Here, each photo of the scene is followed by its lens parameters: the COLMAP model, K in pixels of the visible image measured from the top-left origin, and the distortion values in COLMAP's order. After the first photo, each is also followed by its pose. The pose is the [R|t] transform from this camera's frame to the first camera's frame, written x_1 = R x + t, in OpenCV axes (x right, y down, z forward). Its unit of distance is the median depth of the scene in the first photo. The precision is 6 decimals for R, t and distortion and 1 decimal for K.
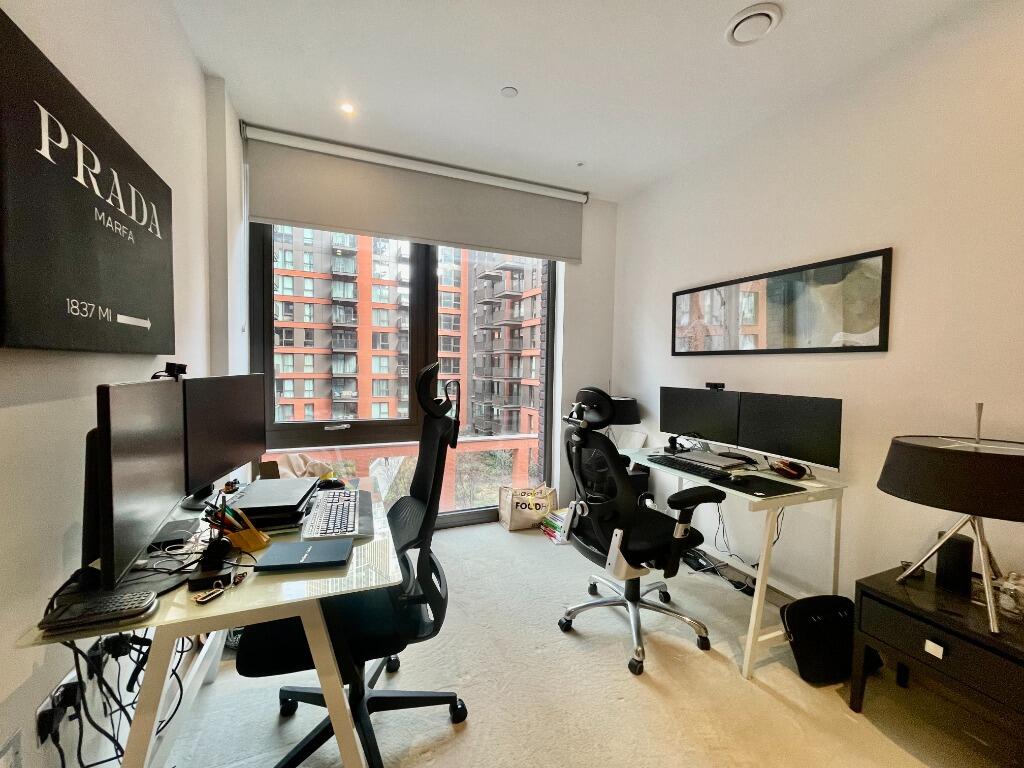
lens RADIAL K [[413.8, 0, 508.4], [0, 413.8, 388.6], [0, 0, 1]] dist [-0.034658, 0.021380]
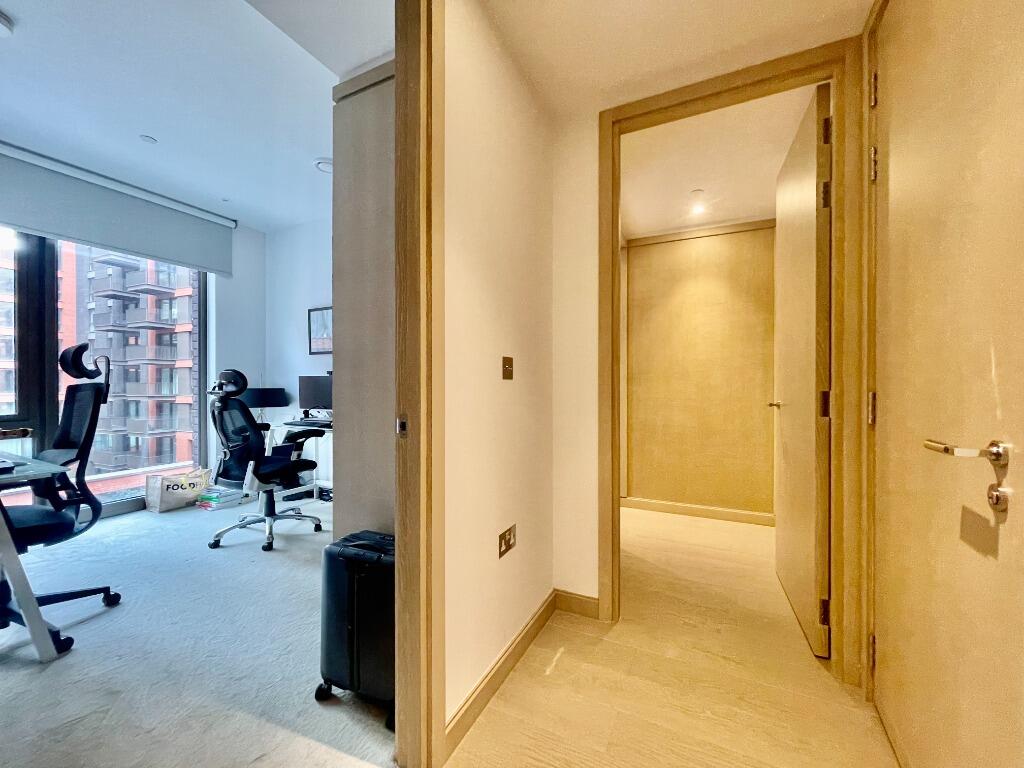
lens RADIAL K [[413.8, 0, 508.4], [0, 413.8, 388.6], [0, 0, 1]] dist [-0.034658, 0.021380]
pose [[0.755117, -0.018984, 0.655315, -0.001385], [0.042264, 0.998911, -0.019762, 0.093948], [-0.654226, 0.042619, 0.755097, -0.495822]]
